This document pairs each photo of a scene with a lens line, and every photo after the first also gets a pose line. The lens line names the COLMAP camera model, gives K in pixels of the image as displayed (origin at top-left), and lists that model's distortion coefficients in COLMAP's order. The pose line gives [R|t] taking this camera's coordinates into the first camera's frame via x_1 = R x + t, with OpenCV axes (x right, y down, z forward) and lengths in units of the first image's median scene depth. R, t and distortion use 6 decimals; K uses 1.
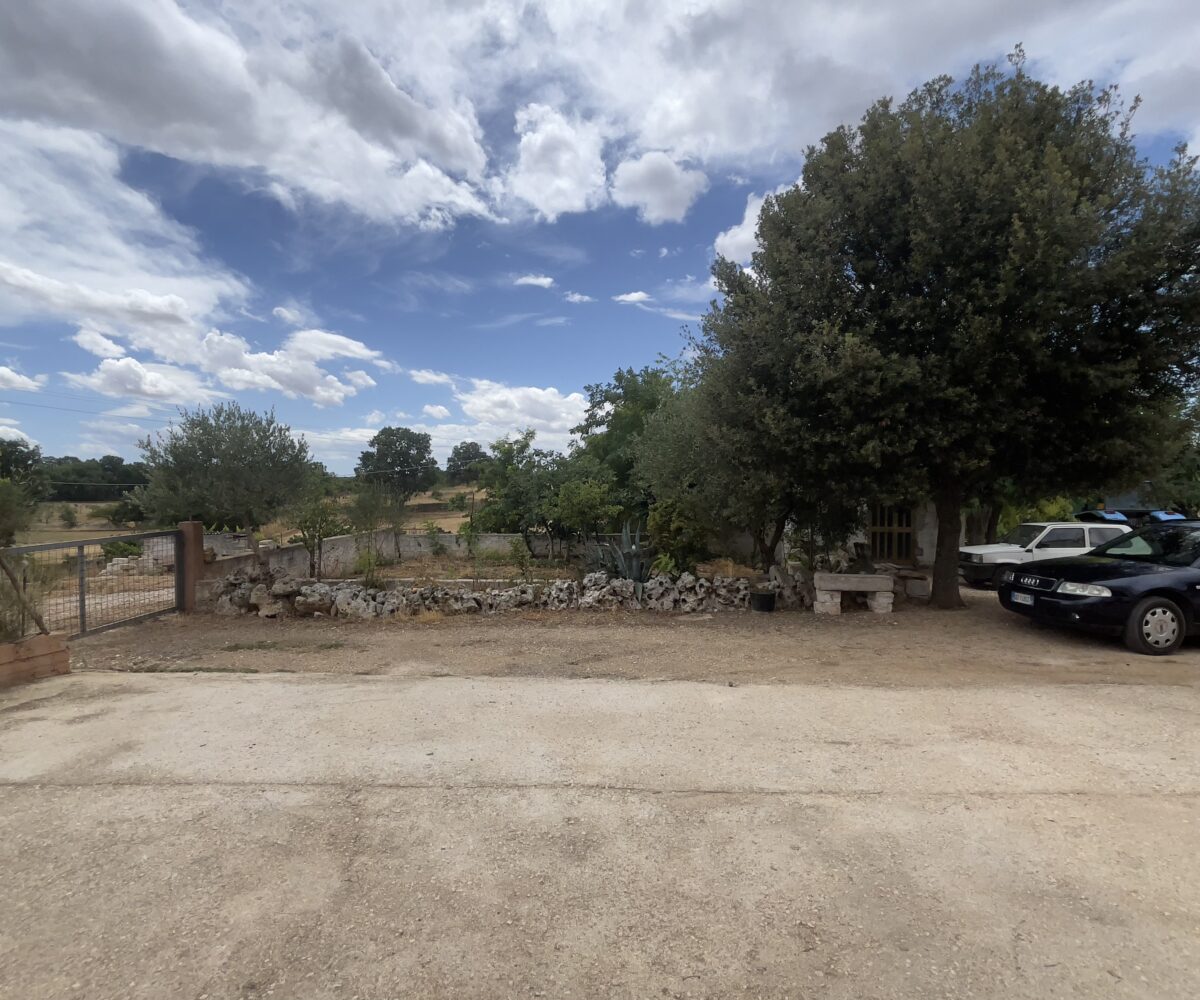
lens RADIAL K [[674.4, 0, 604.6], [0, 674.4, 498.0], [0, 0, 1]] dist [-0.018822, -0.005229]
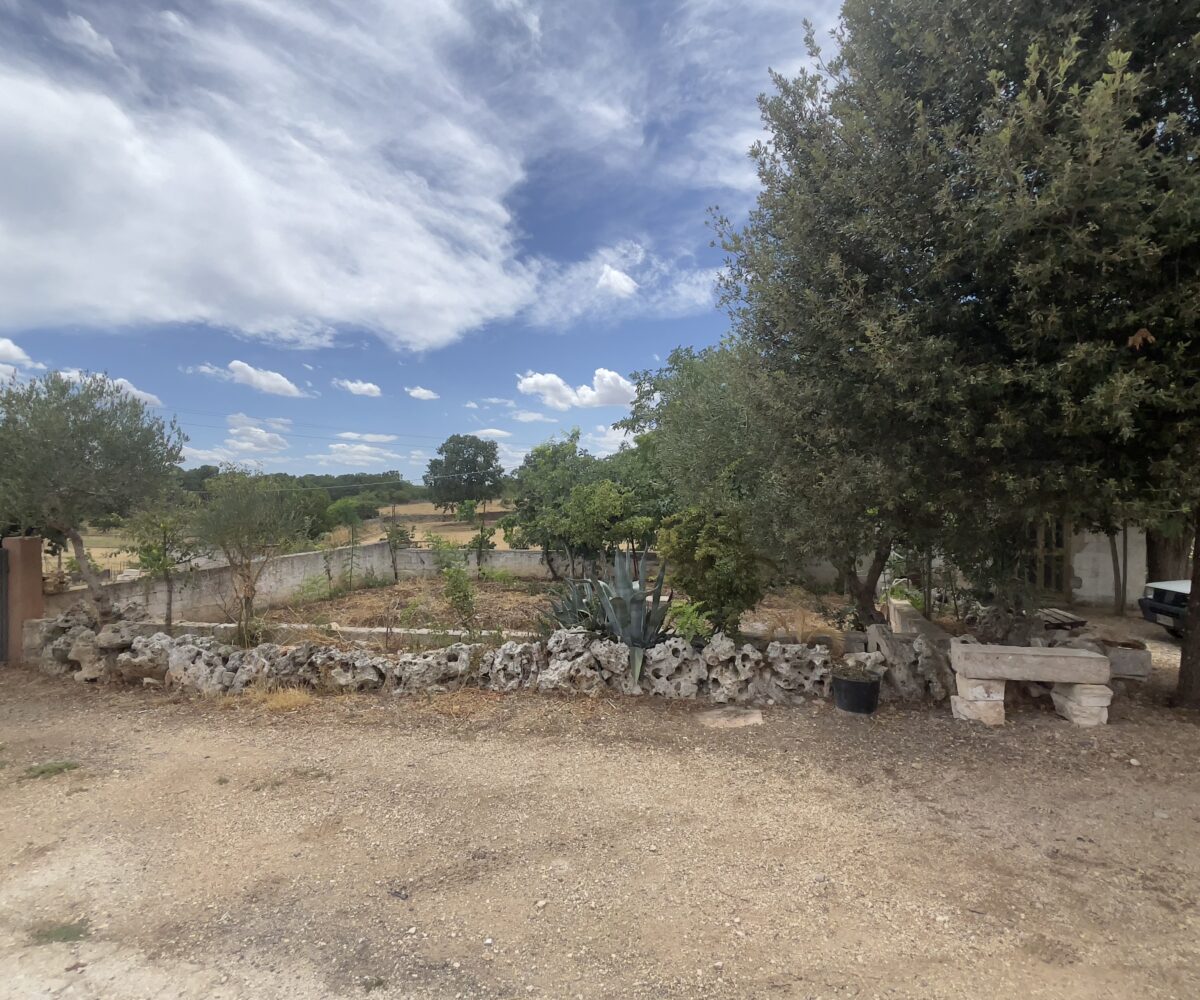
lens RADIAL K [[674.4, 0, 603.8], [0, 674.4, 499.6], [0, 0, 1]] dist [-0.018822, -0.005229]
pose [[0.993010, 0.002459, -0.118004, 0.090147], [-0.003739, 0.999937, -0.010626, 0.000910], [0.117970, 0.010993, 0.992956, 0.408234]]
